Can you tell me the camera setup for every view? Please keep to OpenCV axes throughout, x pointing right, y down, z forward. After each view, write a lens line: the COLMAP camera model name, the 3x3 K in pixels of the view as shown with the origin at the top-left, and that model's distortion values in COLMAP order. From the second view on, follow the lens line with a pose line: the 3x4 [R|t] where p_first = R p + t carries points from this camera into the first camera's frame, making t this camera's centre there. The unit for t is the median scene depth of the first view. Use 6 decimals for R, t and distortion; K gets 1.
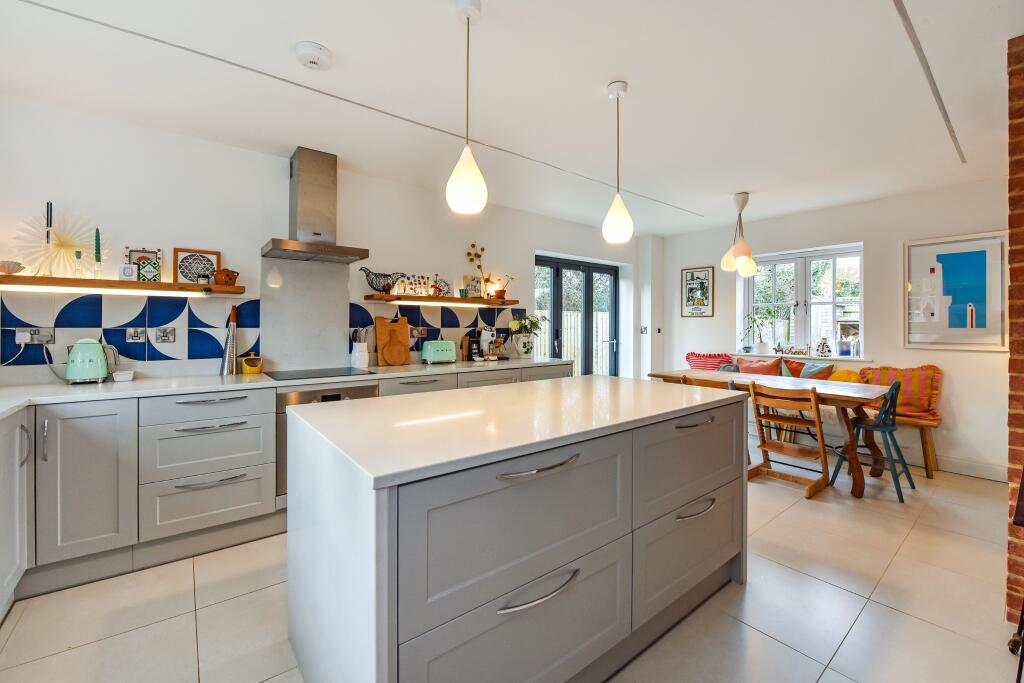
lens RADIAL K [[421.4, 0, 513.6], [0, 421.4, 332.6], [0, 0, 1]] dist [0.001762, 0.000080]
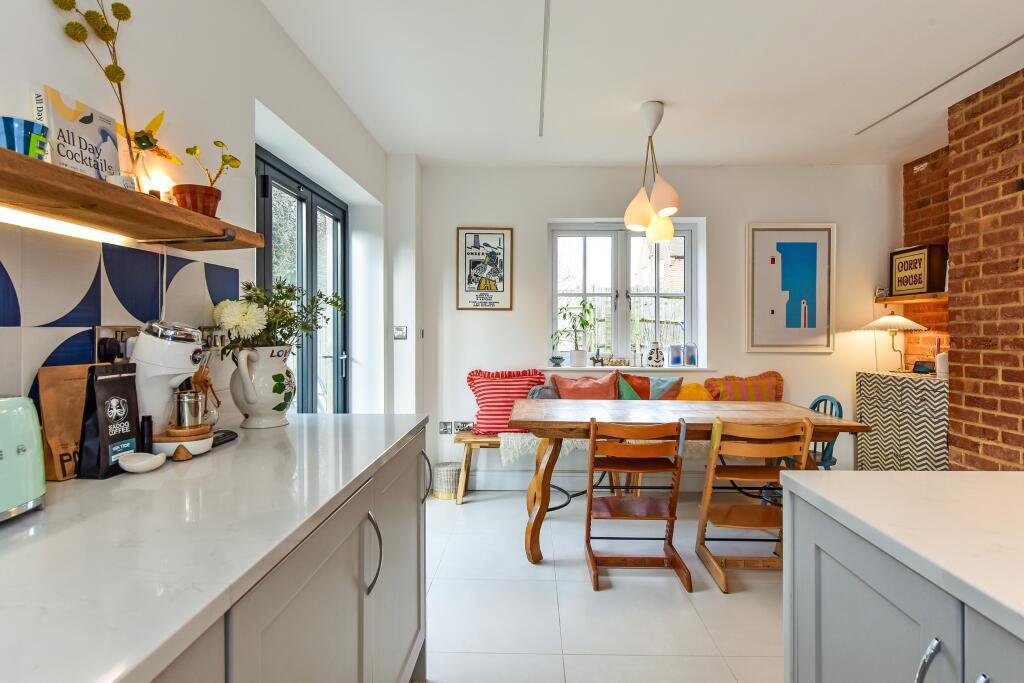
lens RADIAL K [[548.1, 0, 515.1], [0, 548.1, 336.8], [0, 0, 1]] dist [-0.007588, -0.001066]
pose [[0.641657, -0.011983, 0.766898, -0.171000], [0.010678, 0.999921, 0.006691, -0.005377], [-0.766917, 0.003895, 0.641734, 0.611608]]
